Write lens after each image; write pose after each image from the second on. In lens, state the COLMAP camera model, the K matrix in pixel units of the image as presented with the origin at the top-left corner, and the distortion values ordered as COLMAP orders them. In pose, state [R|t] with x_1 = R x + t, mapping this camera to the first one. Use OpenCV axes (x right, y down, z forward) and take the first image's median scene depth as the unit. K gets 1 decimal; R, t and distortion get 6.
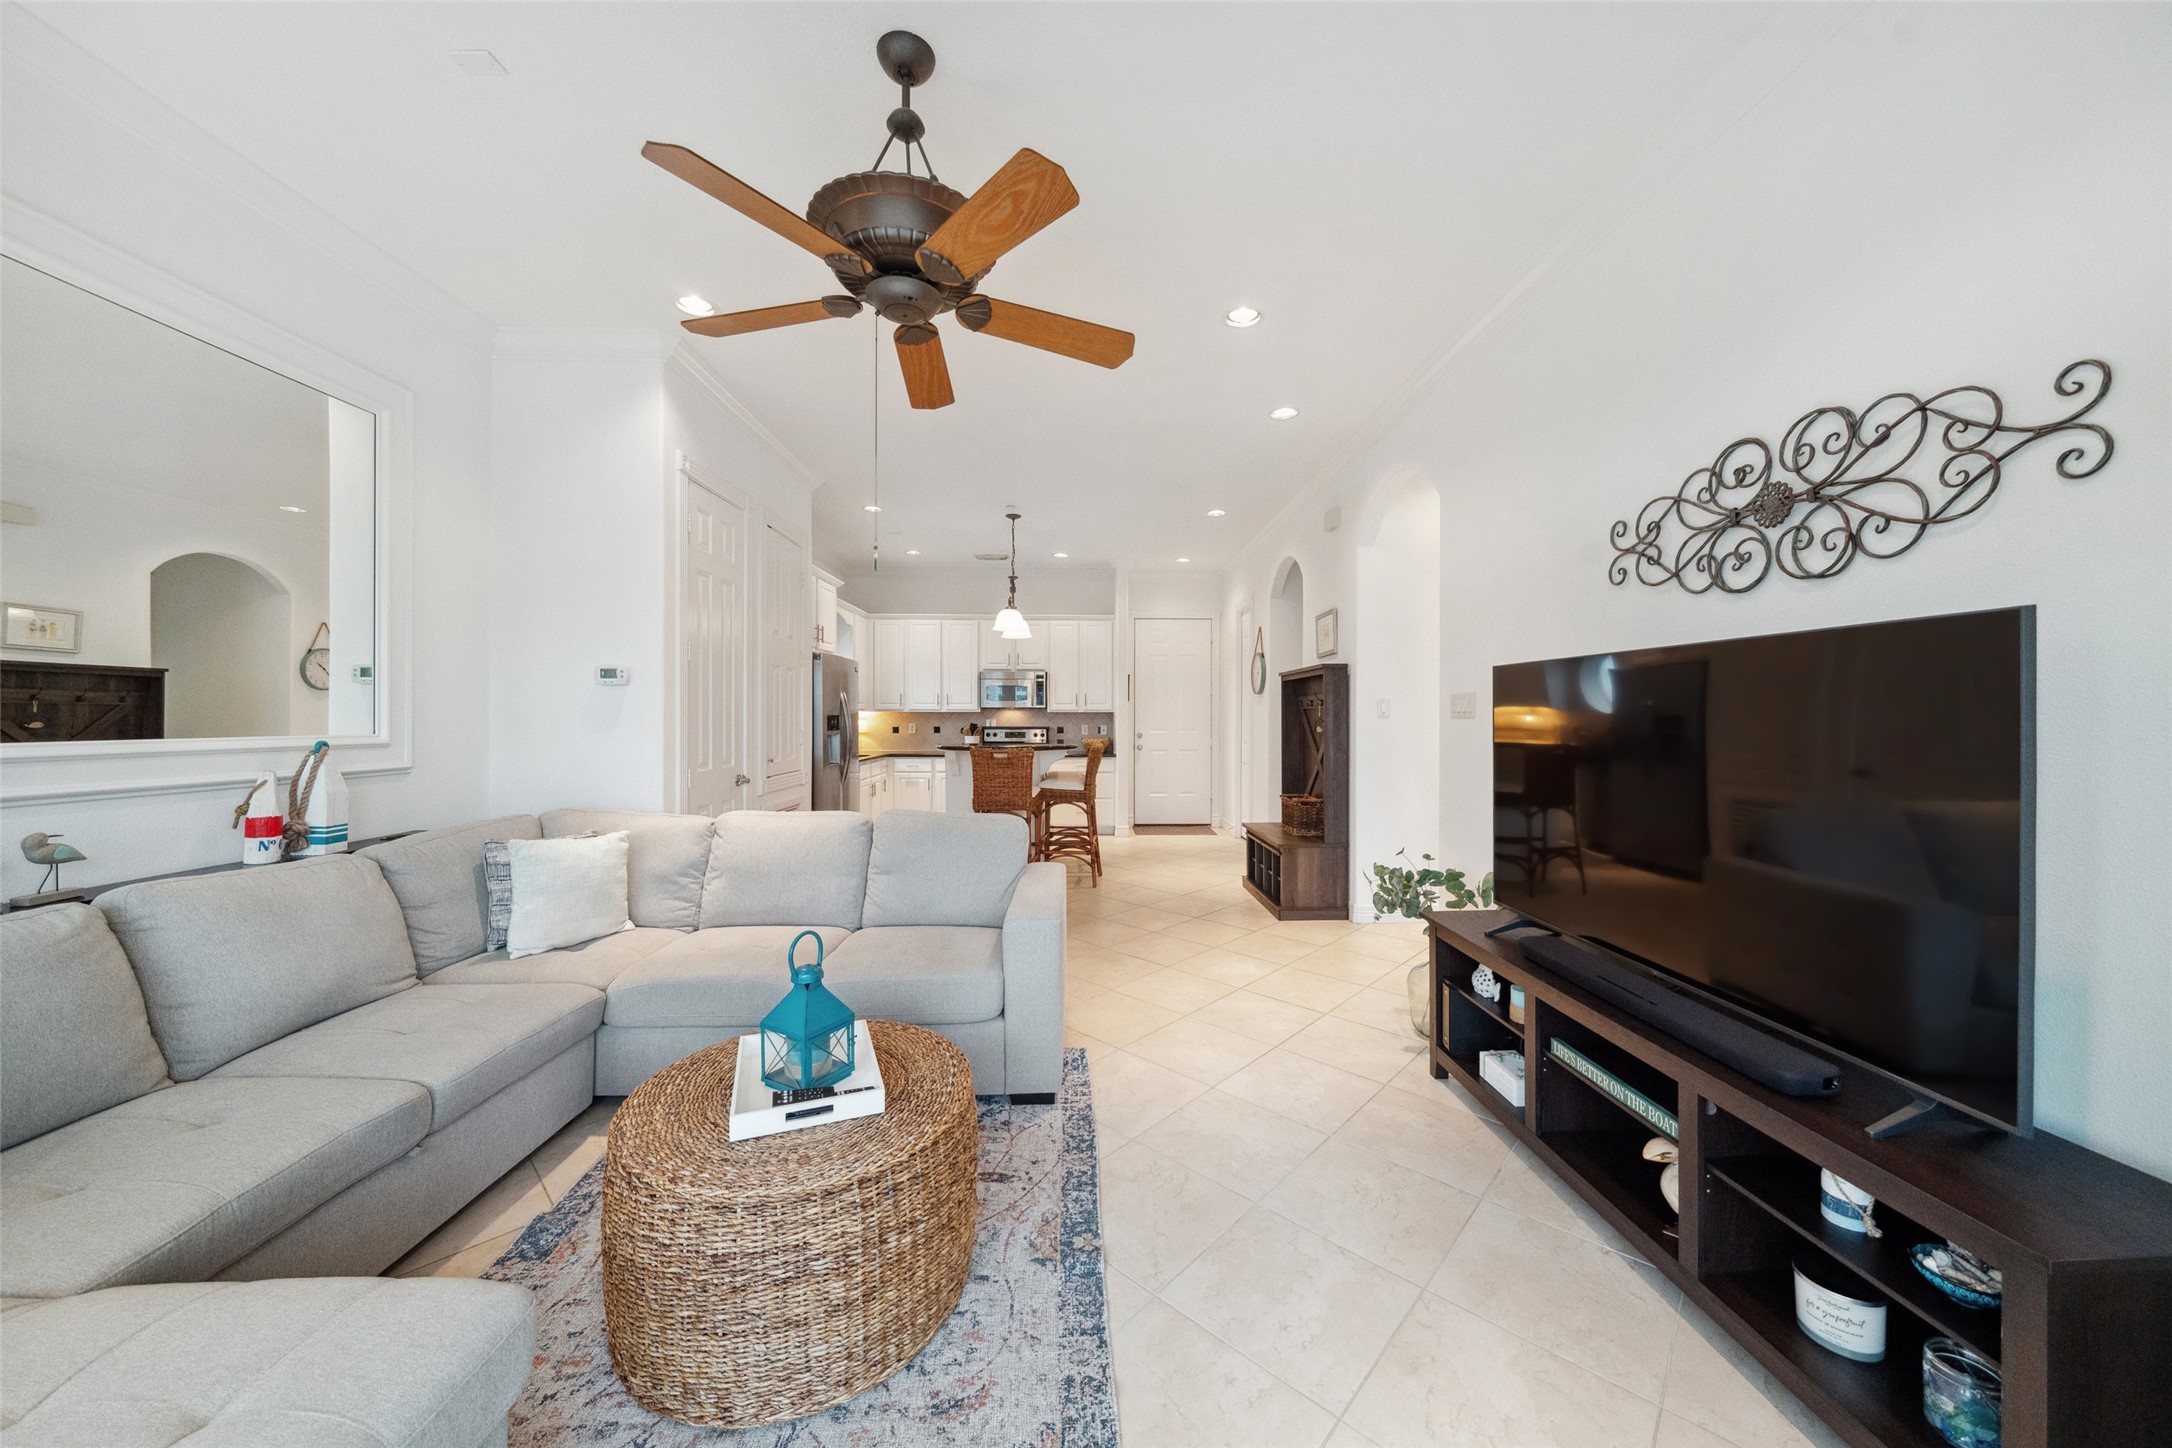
lens RADIAL K [[745.2, 0, 1087.2], [0, 745.2, 687.5], [0, 0, 1]] dist [-0.001047, -0.000115]
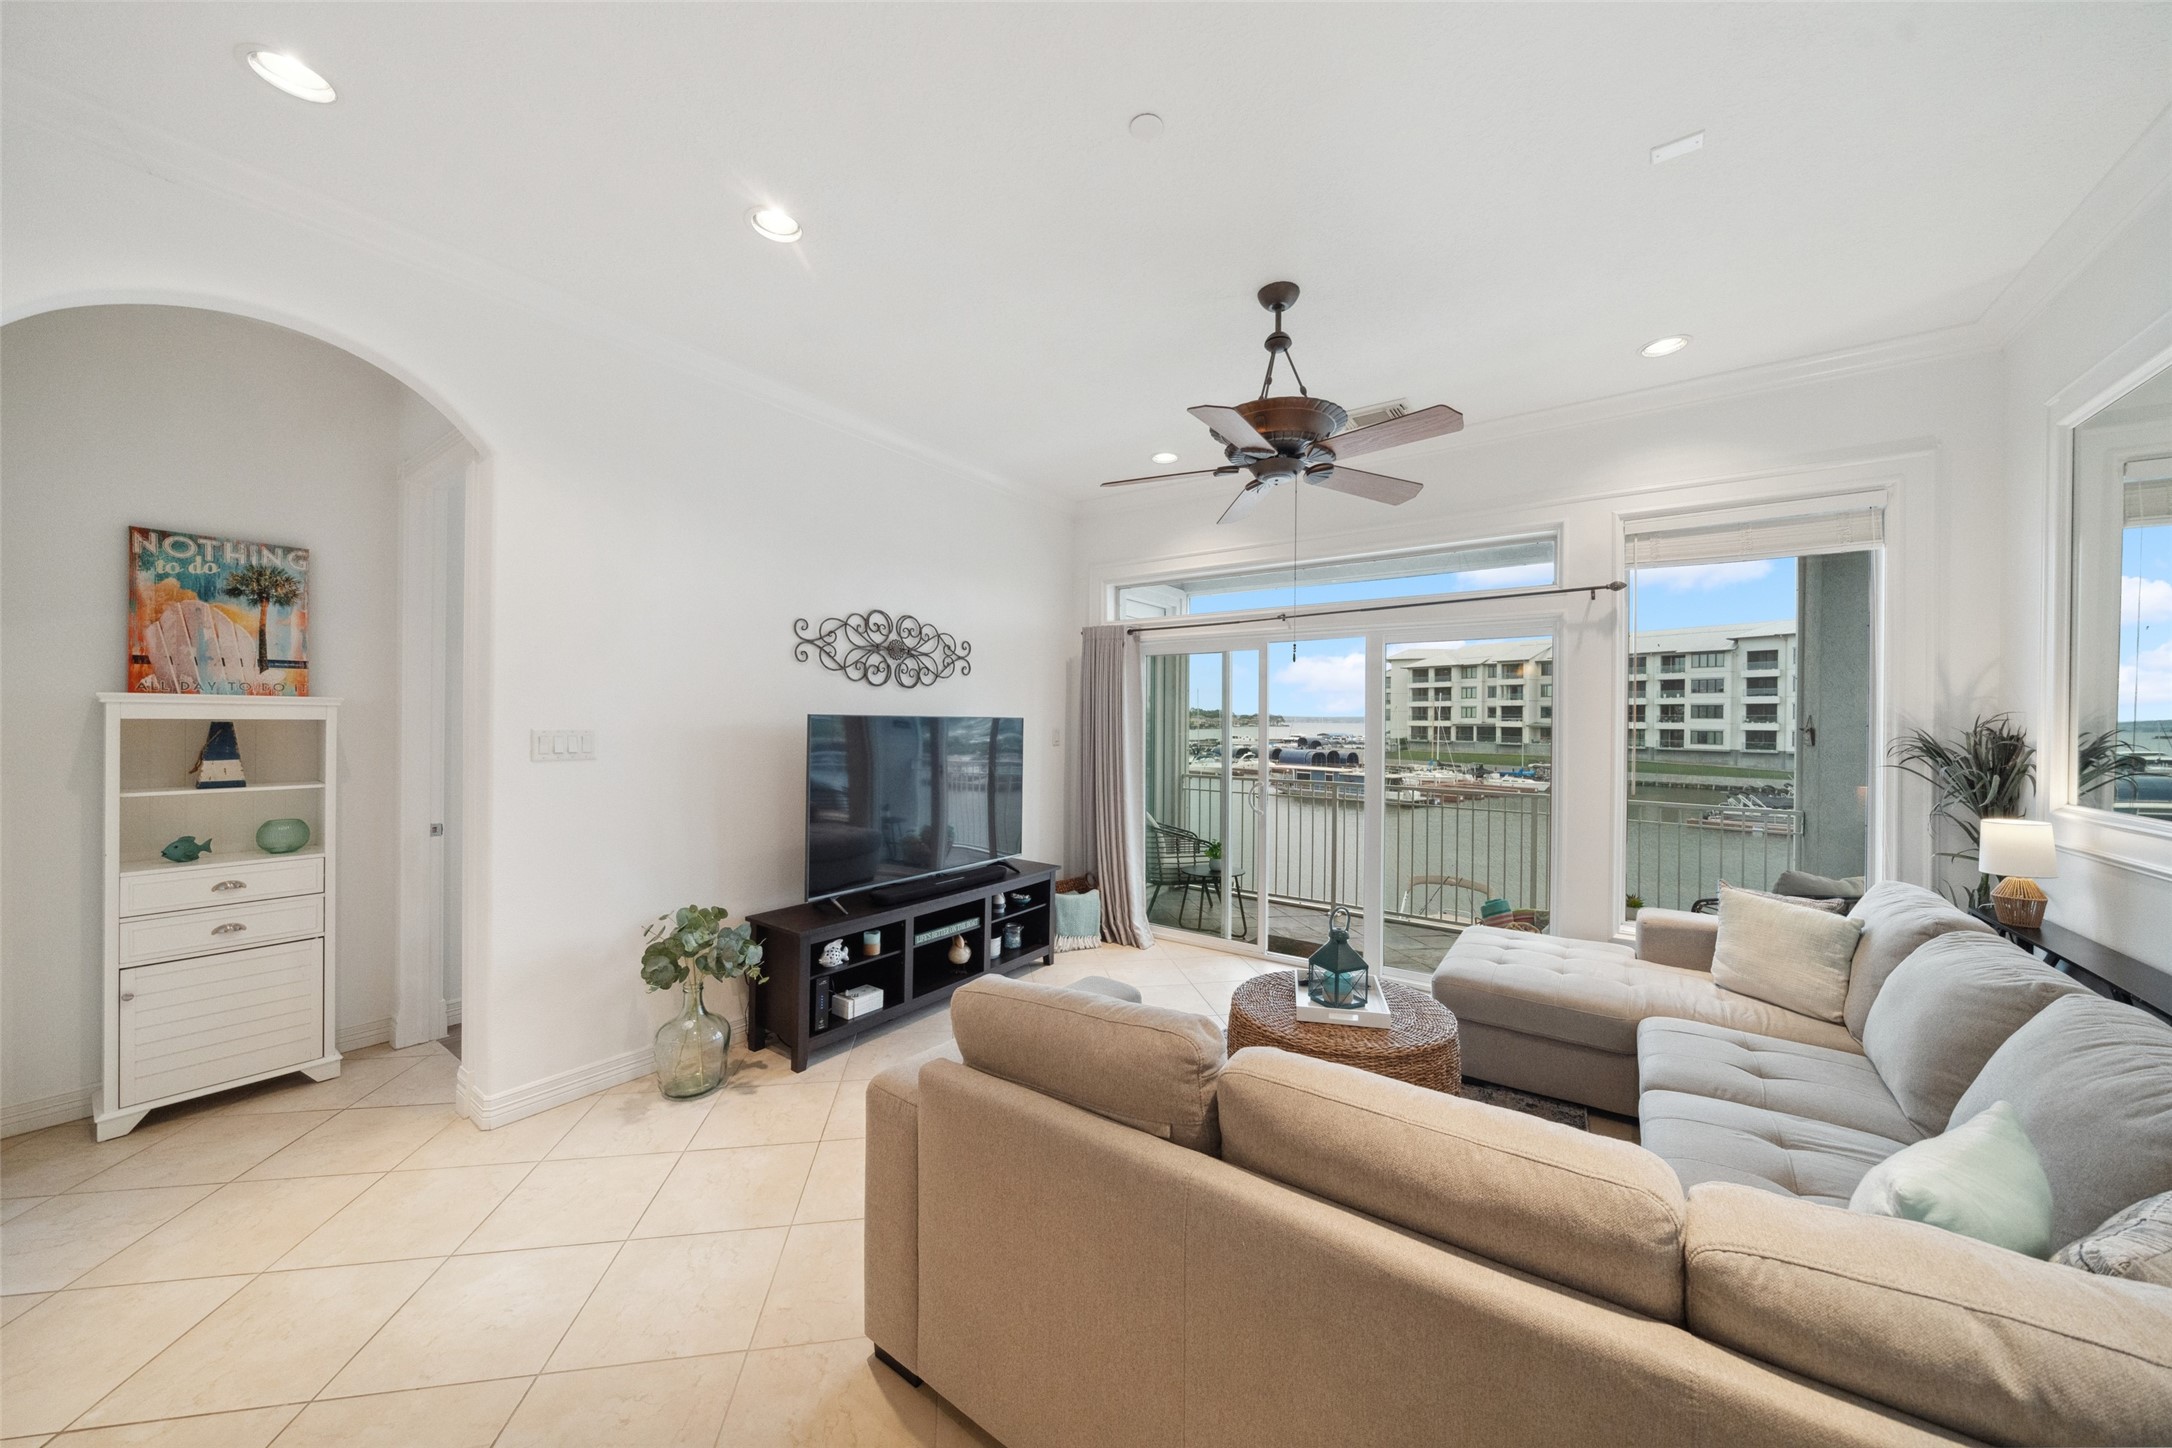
lens RADIAL K [[737.4, 0, 1091.1], [0, 737.4, 731.2], [0, 0, 1]] dist [-0.011061, 0.000004]
pose [[-0.800303, -0.017593, 0.599337, -0.579919], [-0.033134, 0.999340, -0.014910, 0.002206], [-0.598679, -0.031791, -0.800358, 1.690012]]
